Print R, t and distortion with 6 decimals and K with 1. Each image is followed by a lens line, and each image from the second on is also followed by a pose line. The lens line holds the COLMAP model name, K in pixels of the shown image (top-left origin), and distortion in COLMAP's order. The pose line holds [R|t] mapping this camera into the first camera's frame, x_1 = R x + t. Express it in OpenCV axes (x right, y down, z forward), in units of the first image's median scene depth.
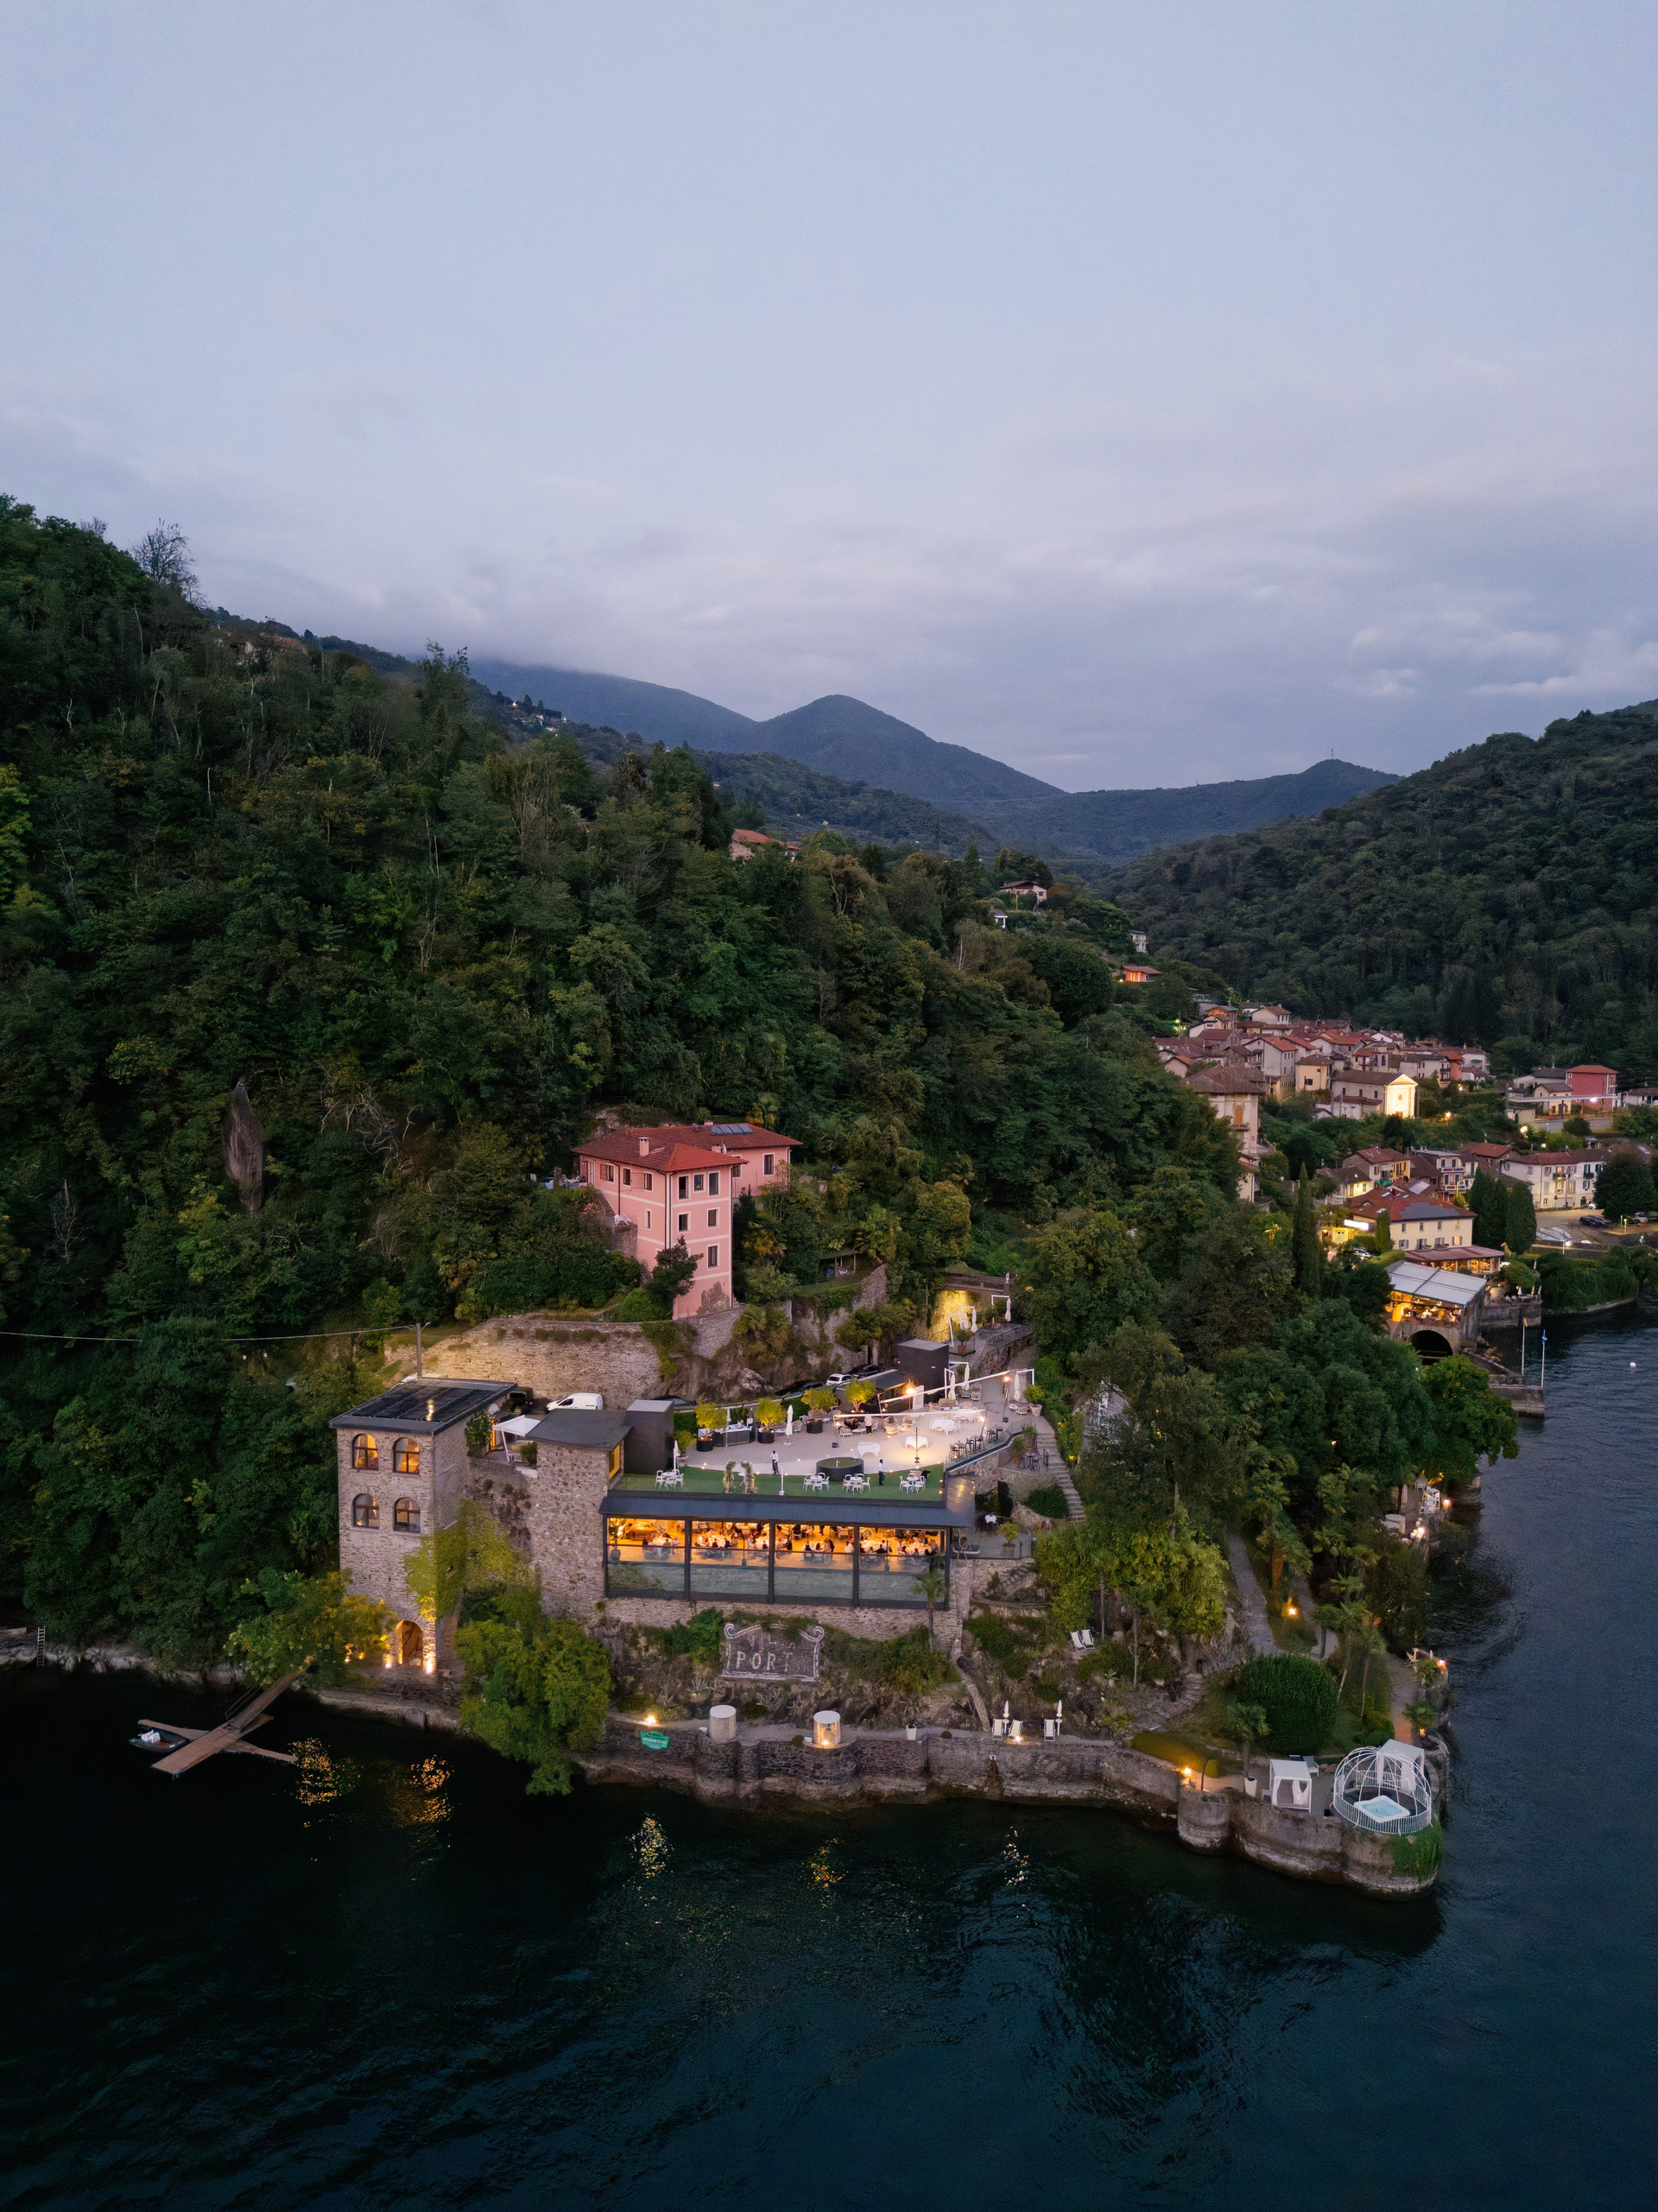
lens RADIAL K [[1586.5, 0, 829.0], [0, 1586.5, 1106.0], [0, 0, 1]] dist [0.008253, 0.001606]
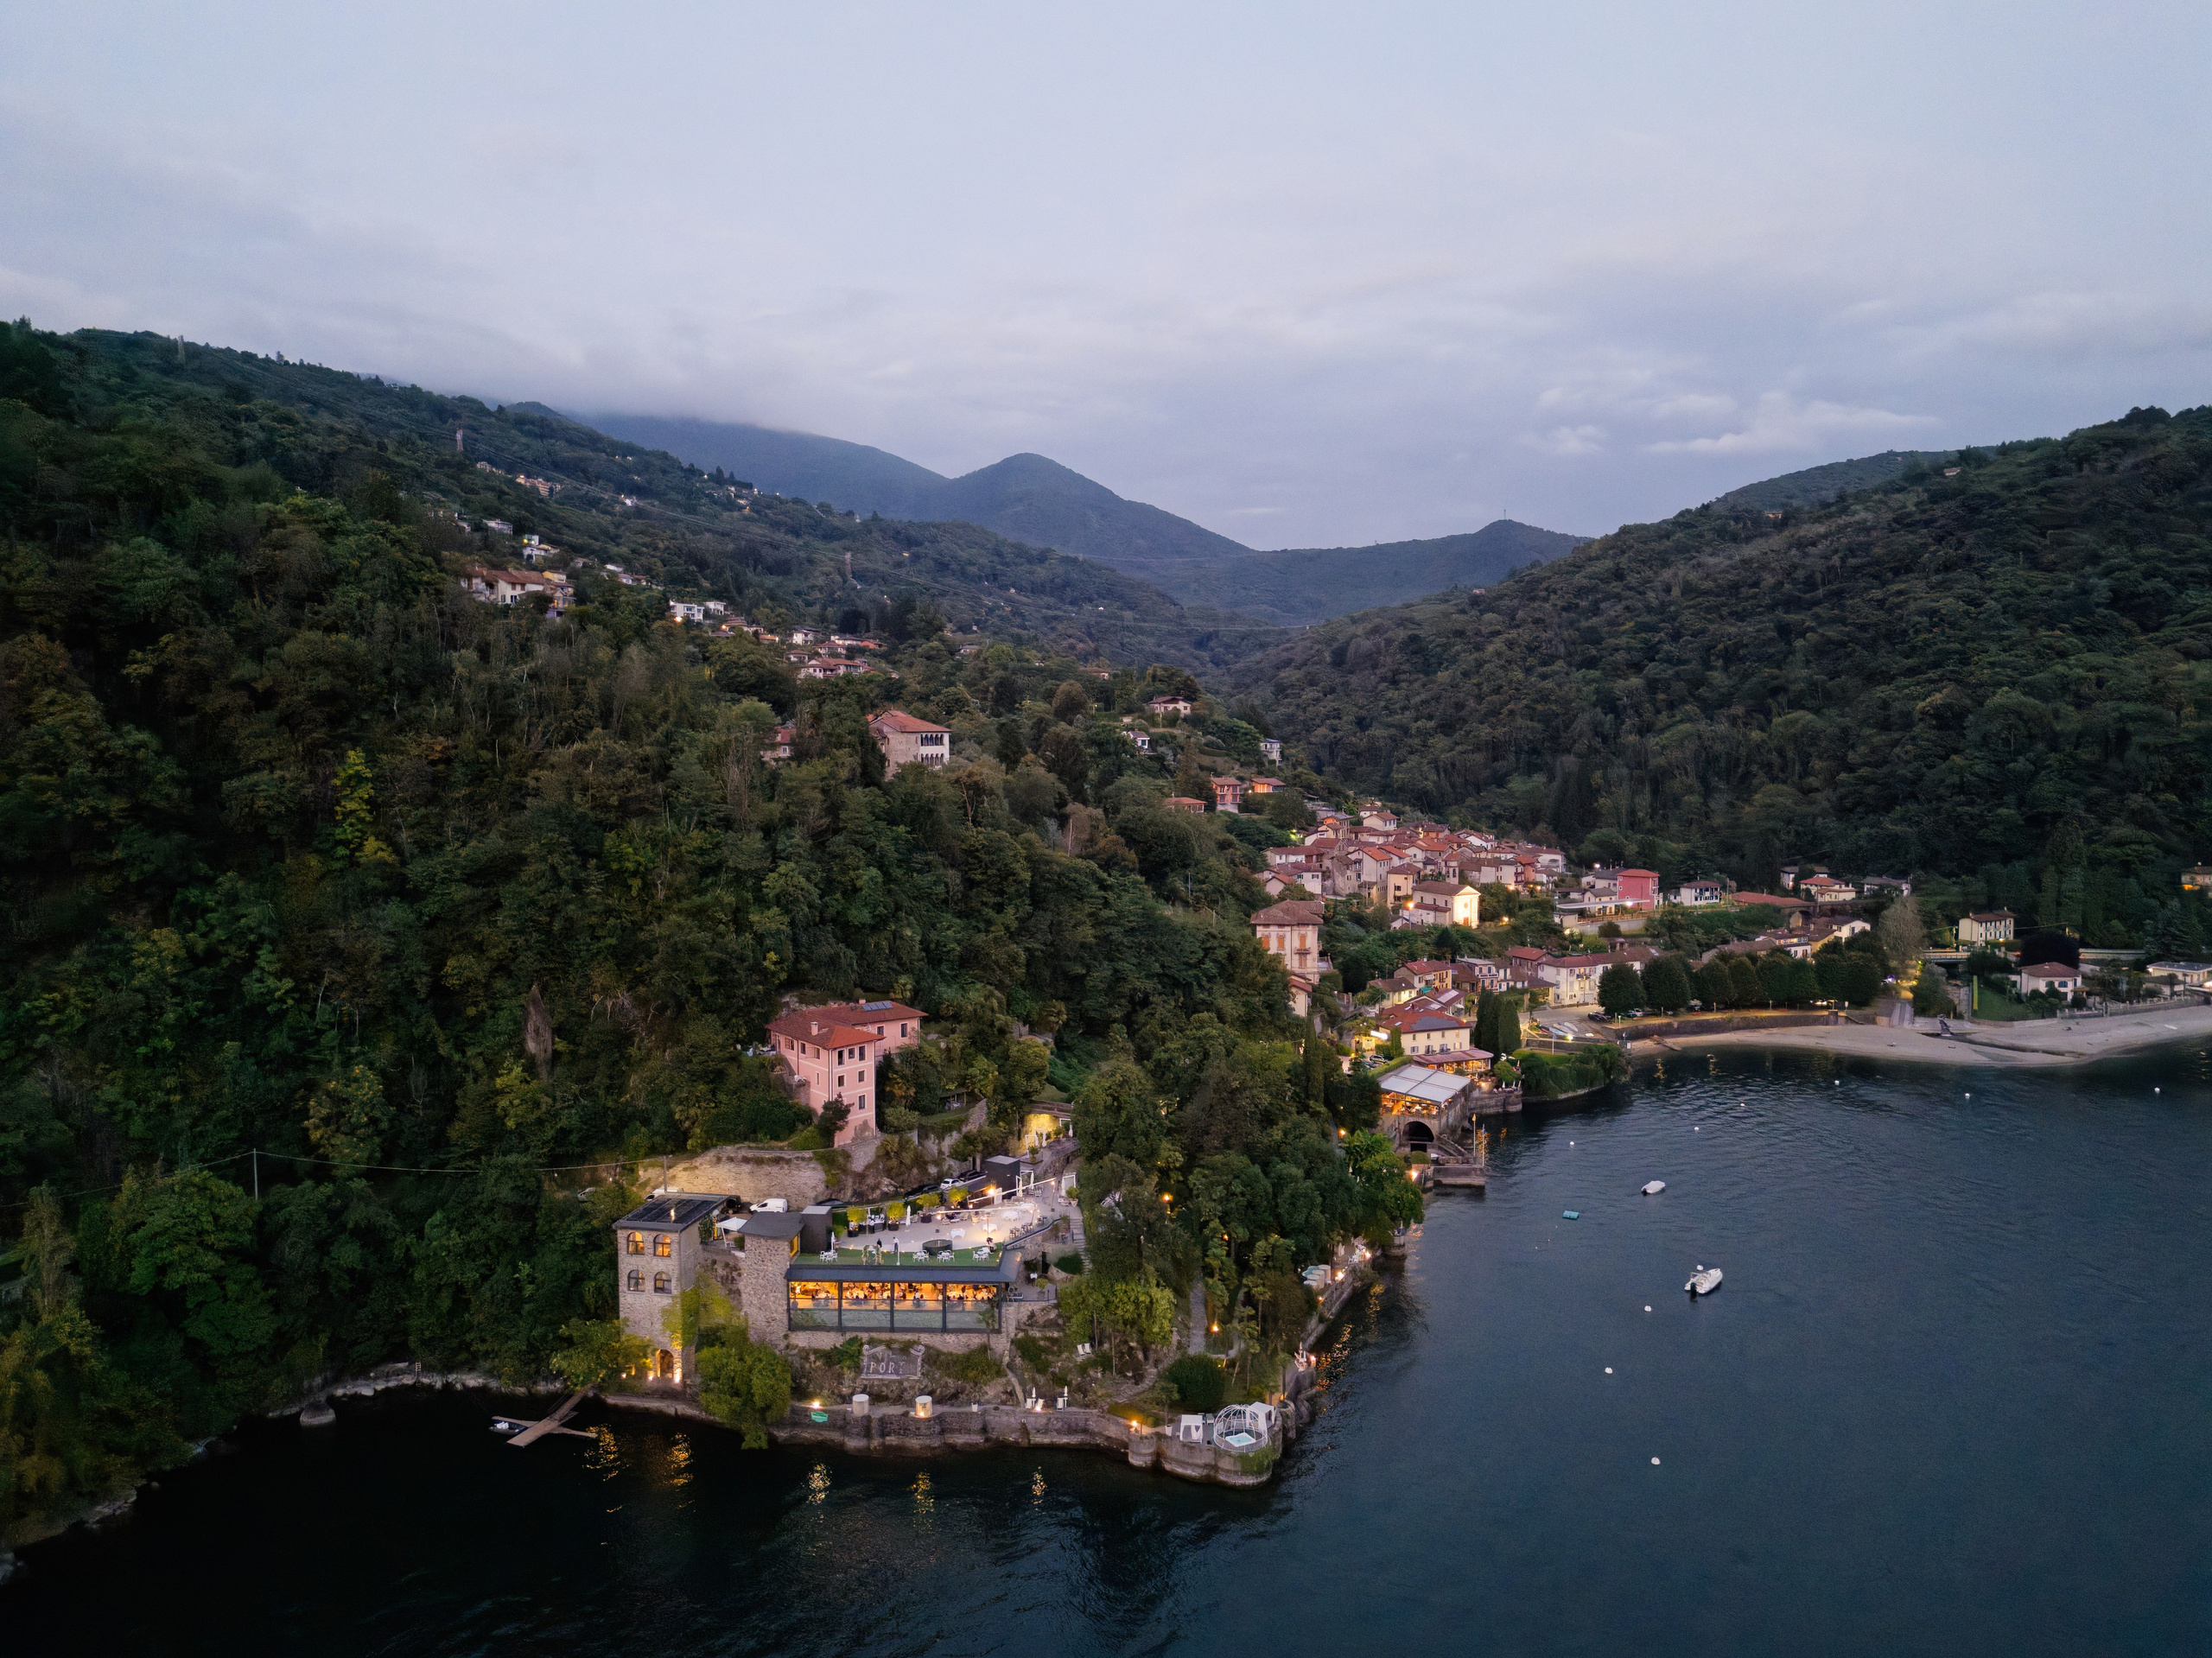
lens RADIAL K [[1586.6, 0, 1107.1], [0, 1586.6, 837.0], [0, 0, 1]] dist [0.008253, 0.001606]
pose [[0.998651, -0.010245, 0.050904, 0.082410], [0.010689, 0.999907, -0.008464, -0.137447], [-0.050813, 0.008997, 0.998668, -0.495229]]
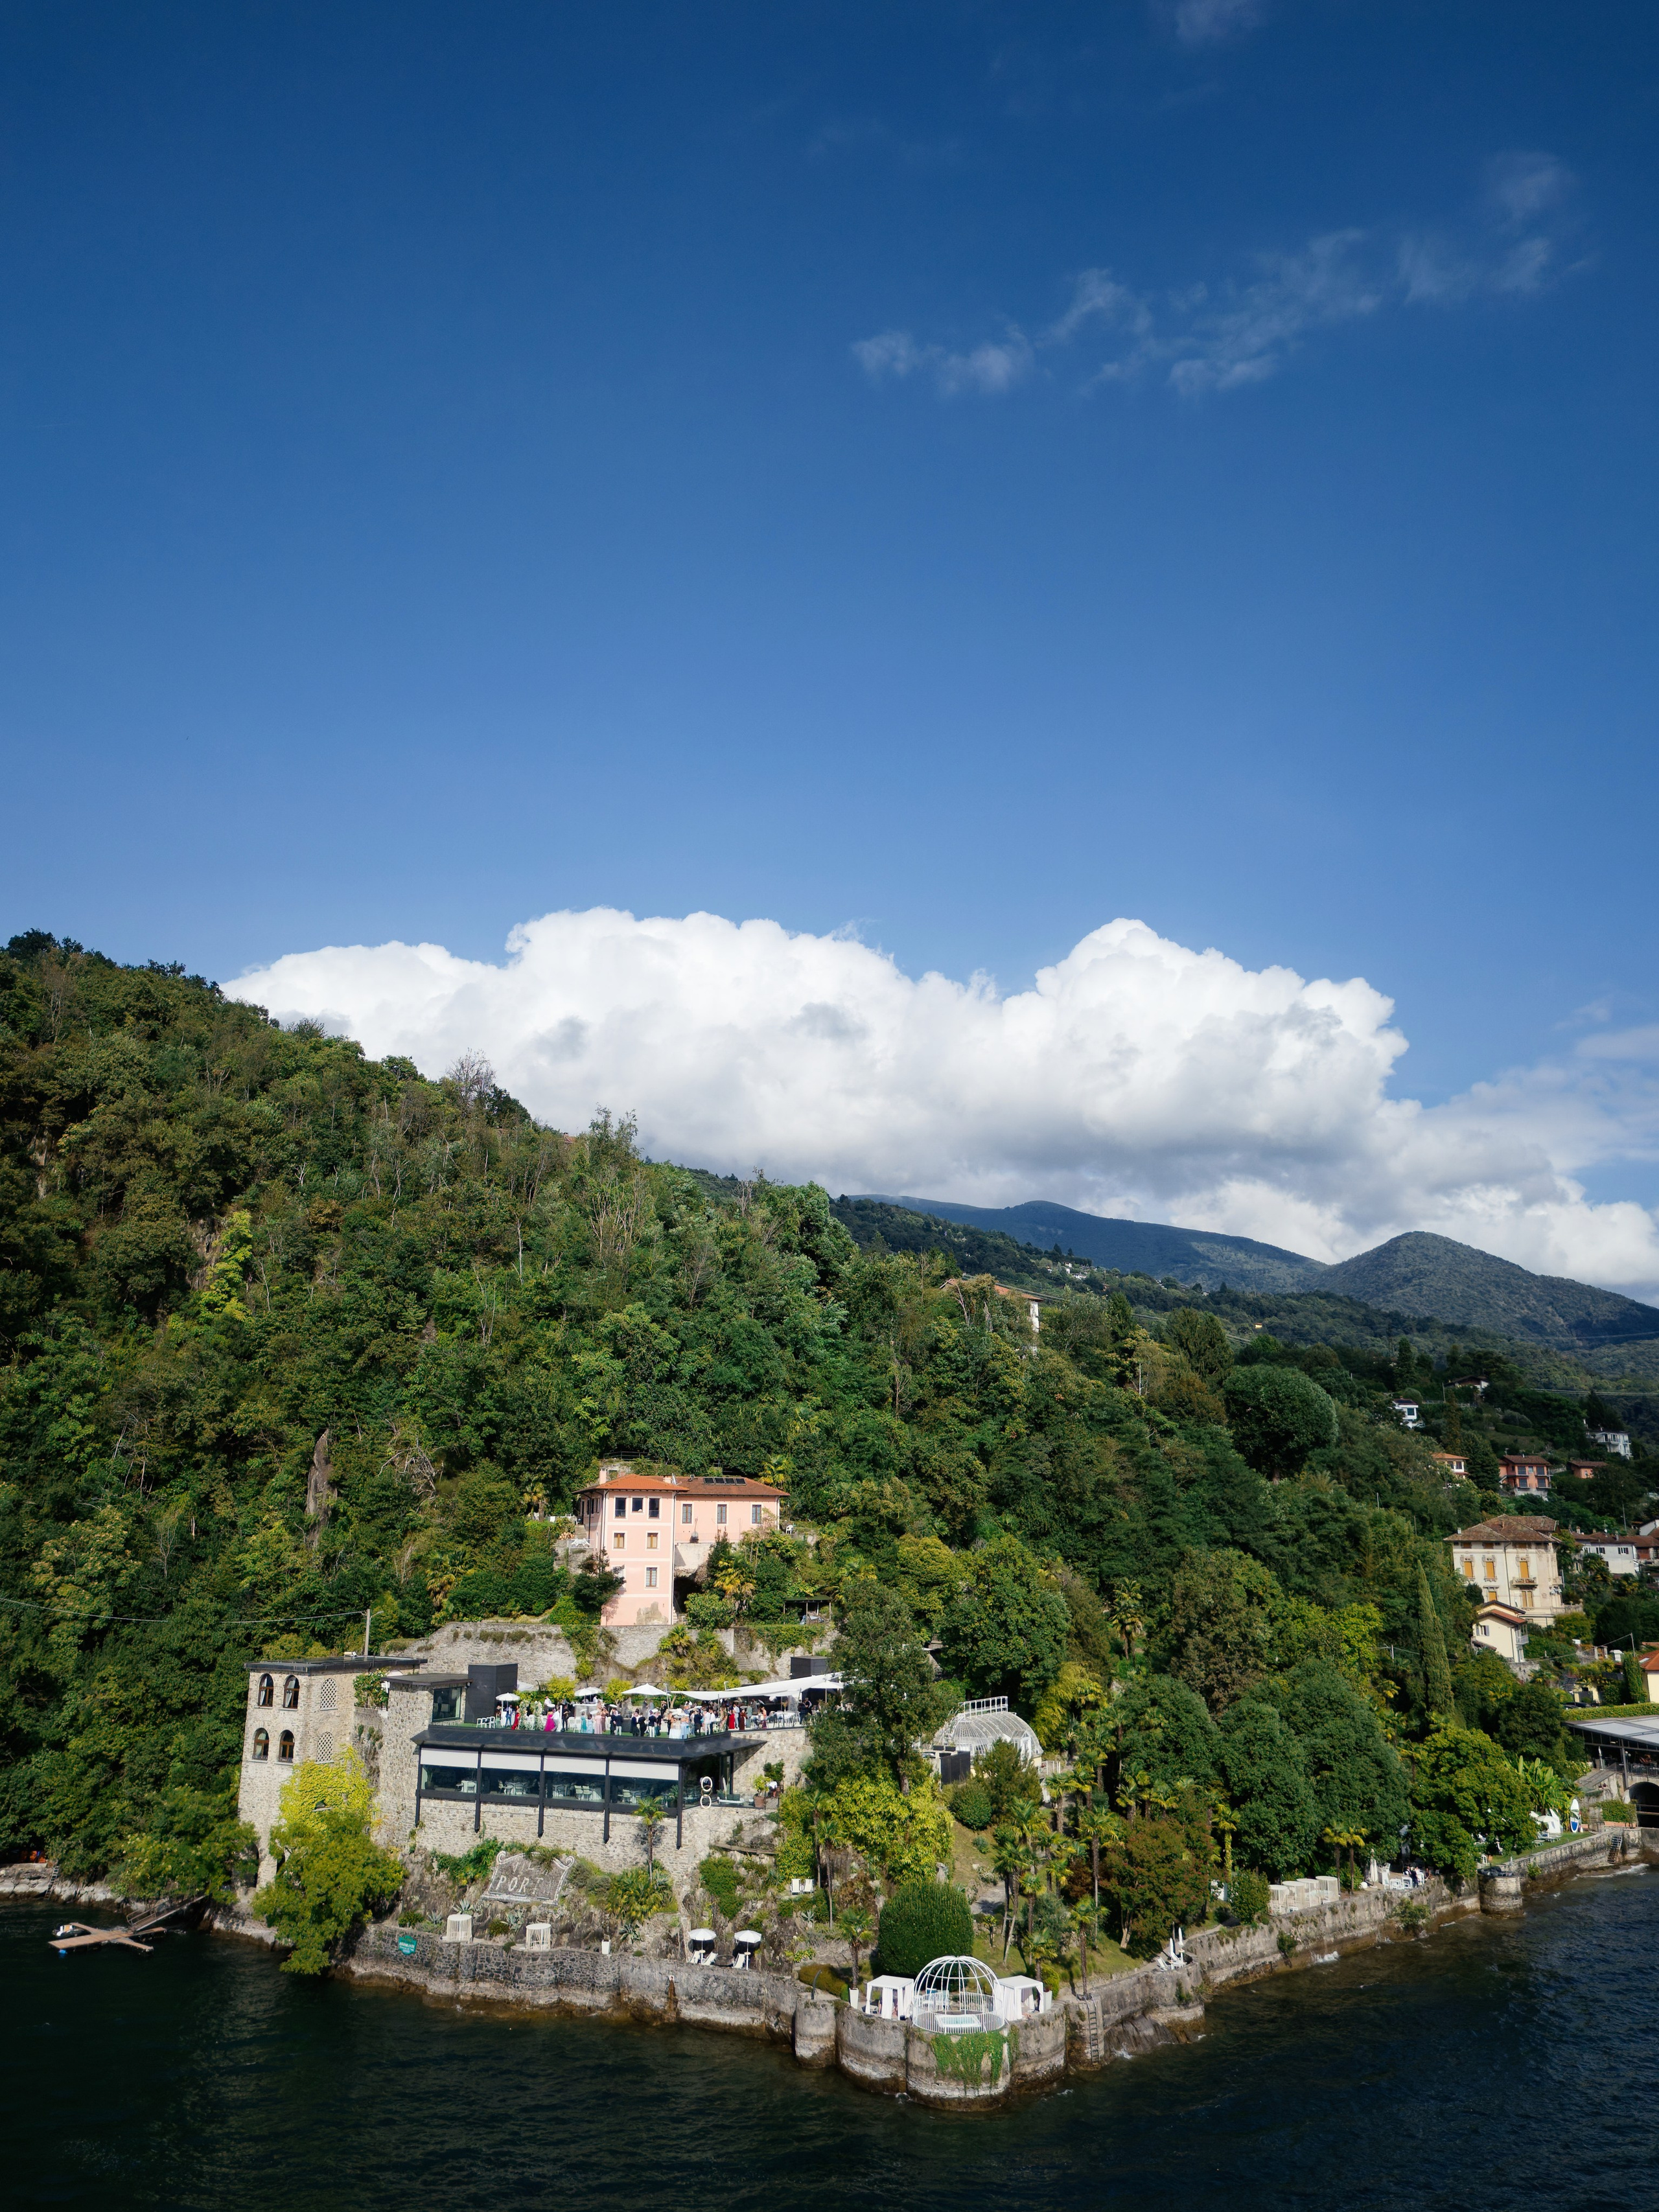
lens RADIAL K [[1703.0, 0, 829.5], [0, 1703.0, 1106.0], [0, 0, 1]] dist [0.009015, 0.004759]
pose [[0.941747, -0.085810, -0.325190, 0.455603], [-0.027219, 0.944285, -0.328001, 0.171505], [0.335218, 0.317746, 0.886942, -0.111721]]
